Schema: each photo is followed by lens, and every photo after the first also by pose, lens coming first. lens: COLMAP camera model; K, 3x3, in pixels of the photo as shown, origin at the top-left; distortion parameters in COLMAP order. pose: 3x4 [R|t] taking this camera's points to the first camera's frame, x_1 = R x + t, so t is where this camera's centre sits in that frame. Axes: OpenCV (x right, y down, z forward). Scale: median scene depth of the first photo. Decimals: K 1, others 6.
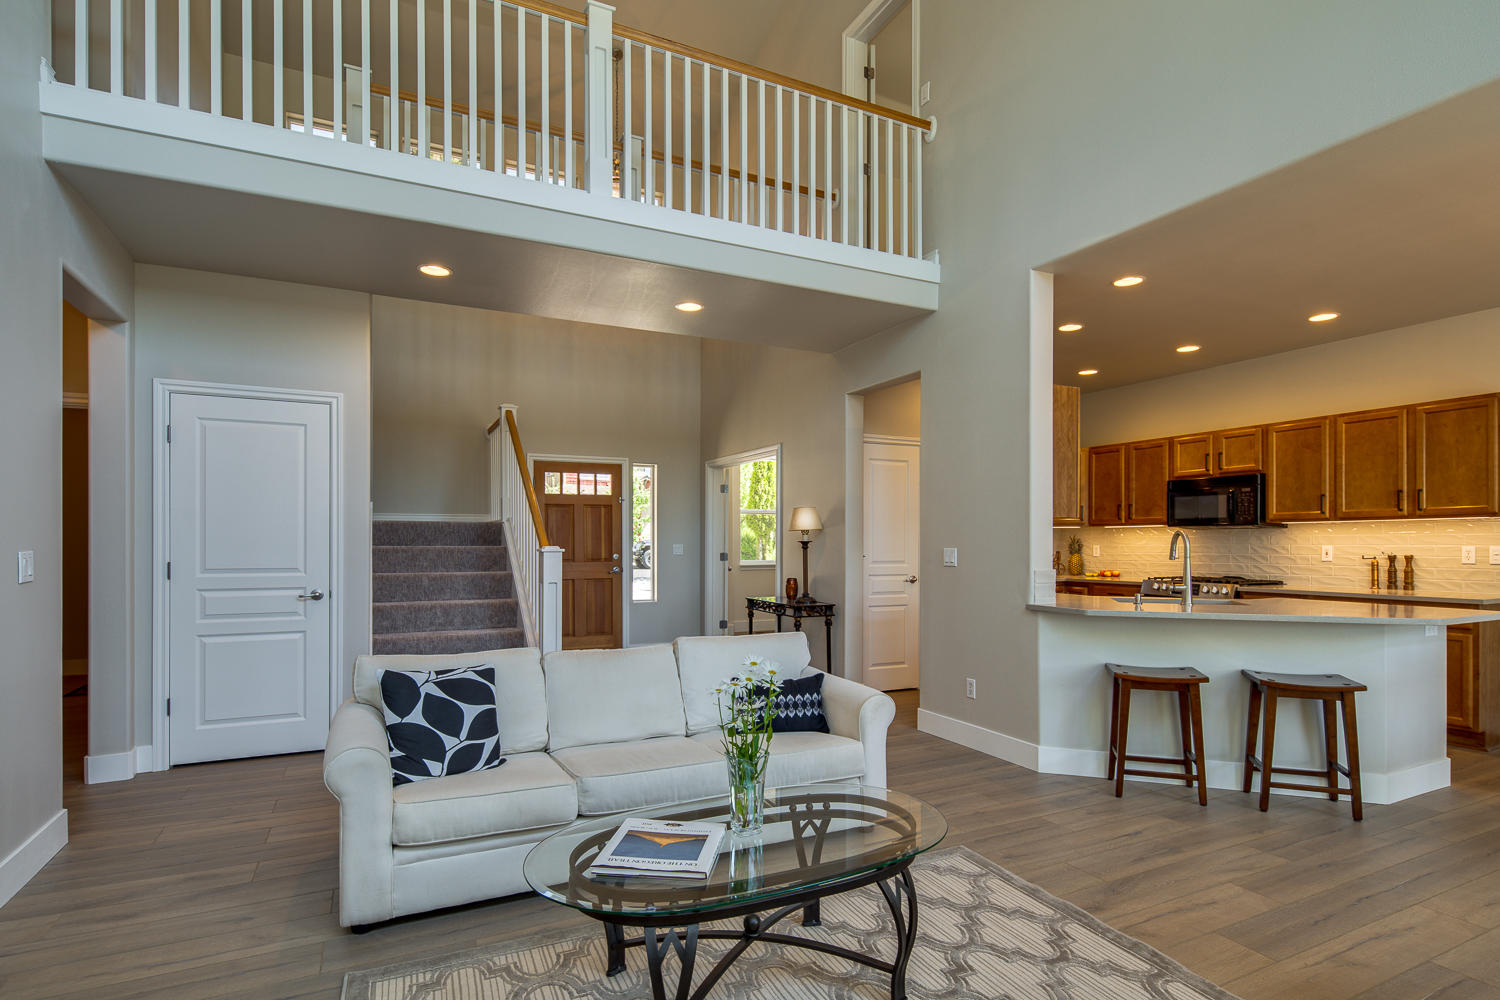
lens RADIAL K [[746.5, 0, 739.2], [0, 746.5, 546.5], [0, 0, 1]] dist [0.001552, -0.003953]
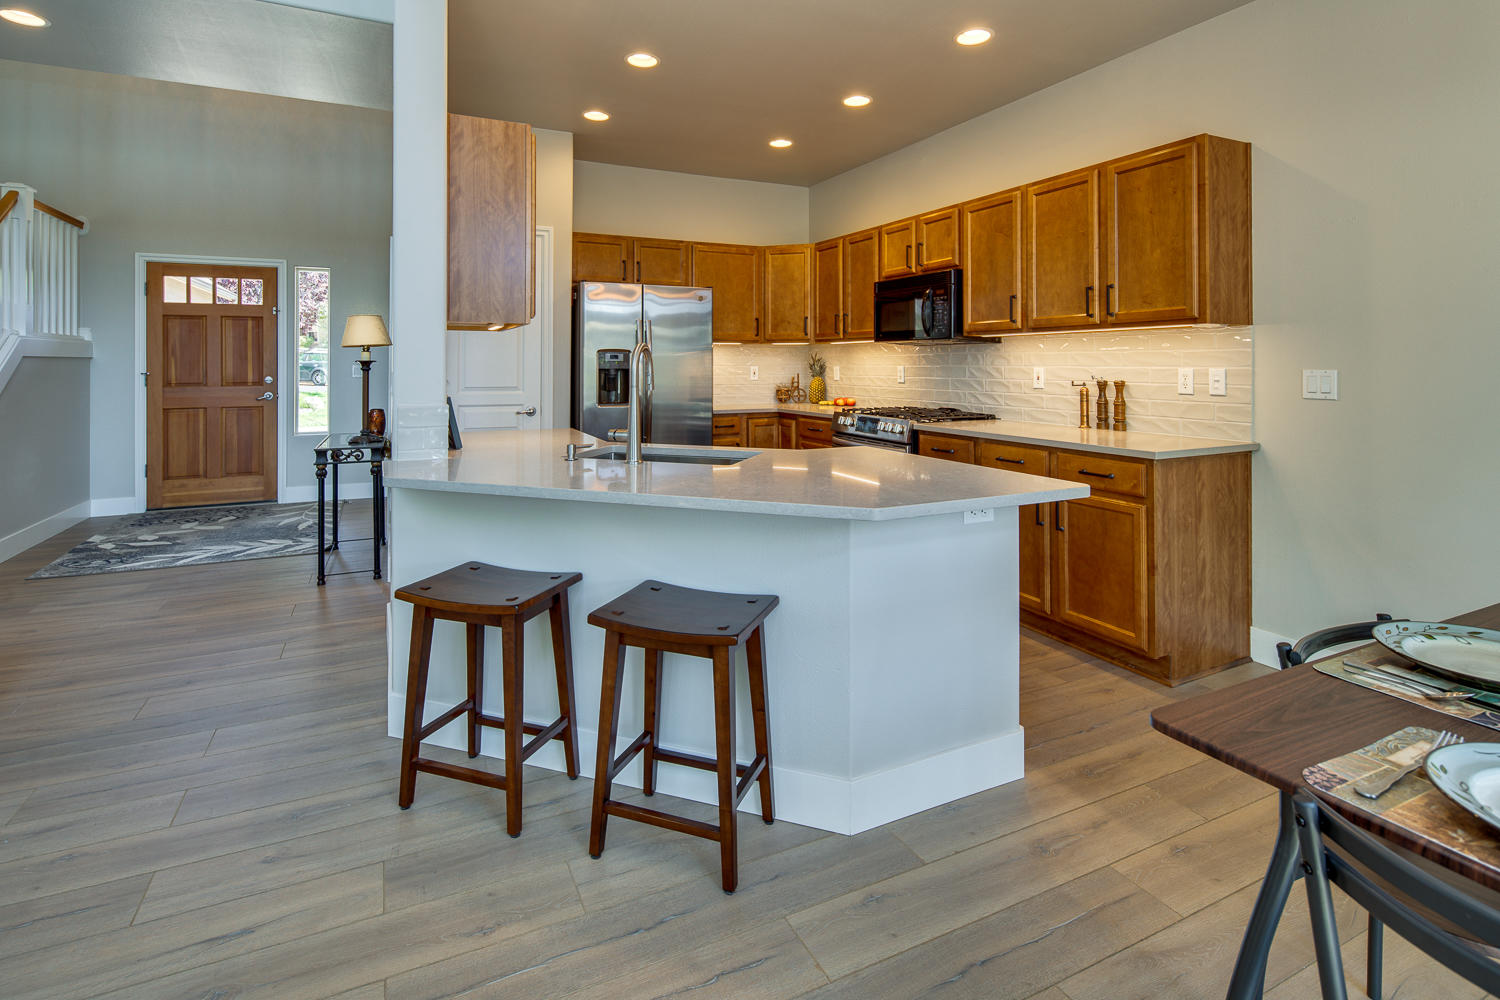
lens RADIAL K [[746.5, 0, 715.8], [0, 746.5, 363.1], [0, 0, 1]] dist [0.001552, -0.003953]
pose [[0.999875, 0.000795, -0.015813, 0.483065], [-0.000878, 0.999986, -0.005254, -0.000987], [0.015808, 0.005267, 0.999861, 0.265638]]
